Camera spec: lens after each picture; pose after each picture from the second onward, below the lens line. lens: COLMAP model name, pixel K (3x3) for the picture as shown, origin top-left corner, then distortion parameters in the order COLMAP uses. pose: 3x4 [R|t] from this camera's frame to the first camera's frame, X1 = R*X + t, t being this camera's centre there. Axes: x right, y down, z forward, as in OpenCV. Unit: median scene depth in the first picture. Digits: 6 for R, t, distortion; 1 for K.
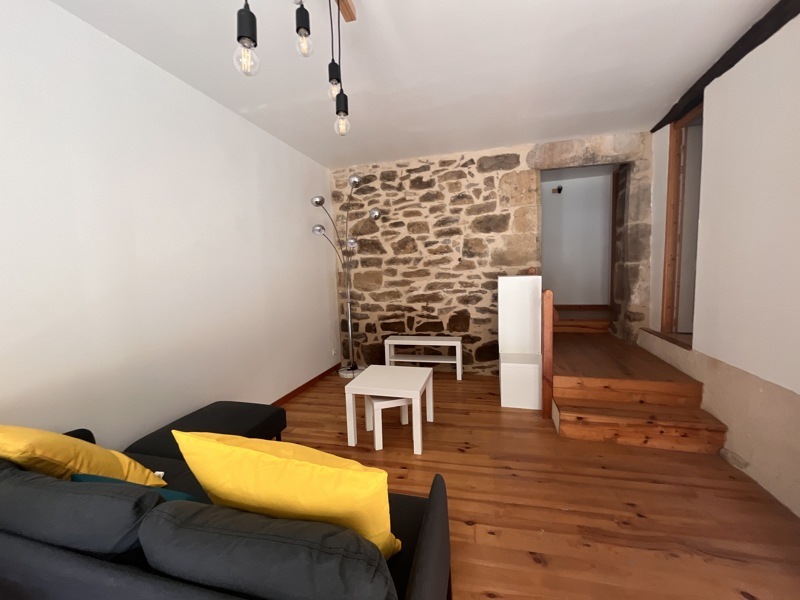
lens RADIAL K [[320.1, 0, 400.0], [0, 320.1, 300.0], [0, 0, 1]] dist [0.001288, 0.000219]
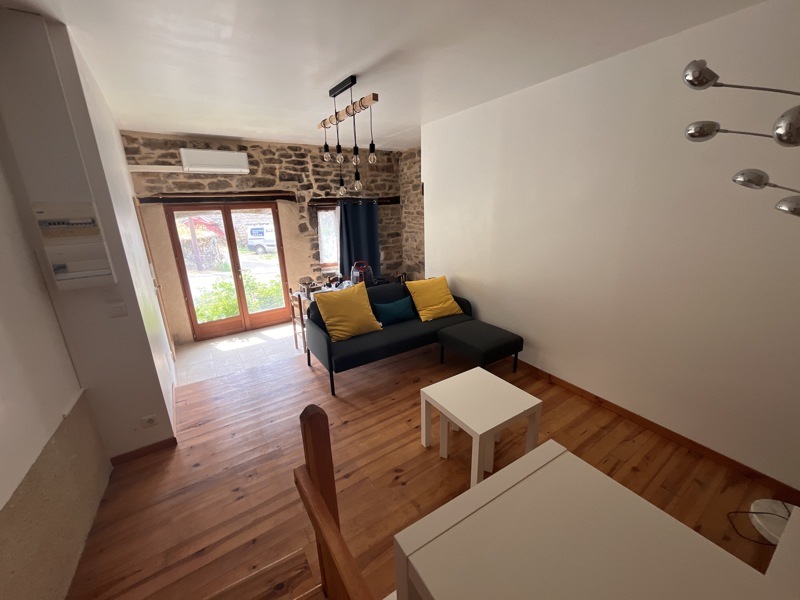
lens RADIAL K [[320.1, 0, 400.0], [0, 320.1, 300.0], [0, 0, 1]] dist [0.001288, 0.000219]
pose [[-0.666293, 0.274231, -0.693434, 0.713583], [-0.023620, 0.921695, 0.387196, -0.357574], [0.745316, 0.274365, -0.607641, 1.463436]]
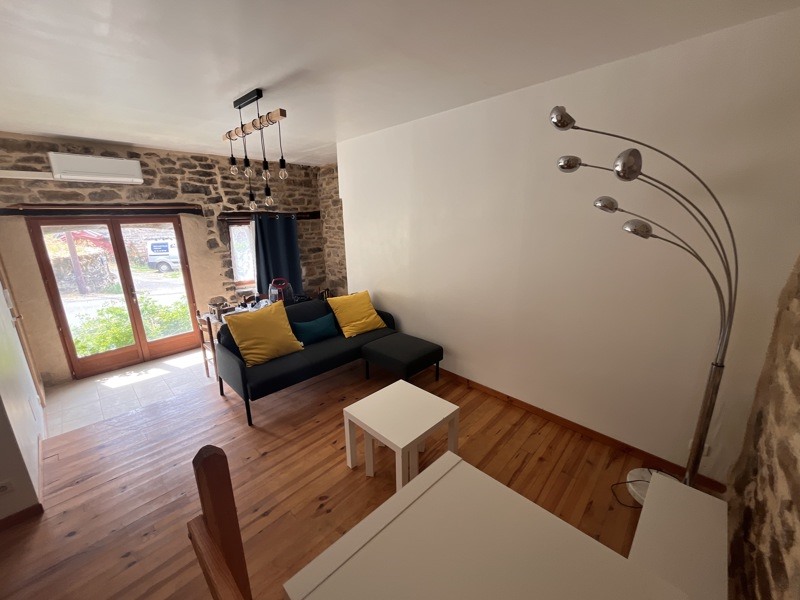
lens RADIAL K [[320.1, 0, 398.5], [0, 320.1, 300.0], [0, 0, 1]] dist [-0.001102, 0.000018]
pose [[-0.489184, 0.271656, -0.828795, 0.689973], [-0.056639, 0.938357, 0.340997, -0.369211], [0.870339, 0.213752, -0.443643, 1.488665]]
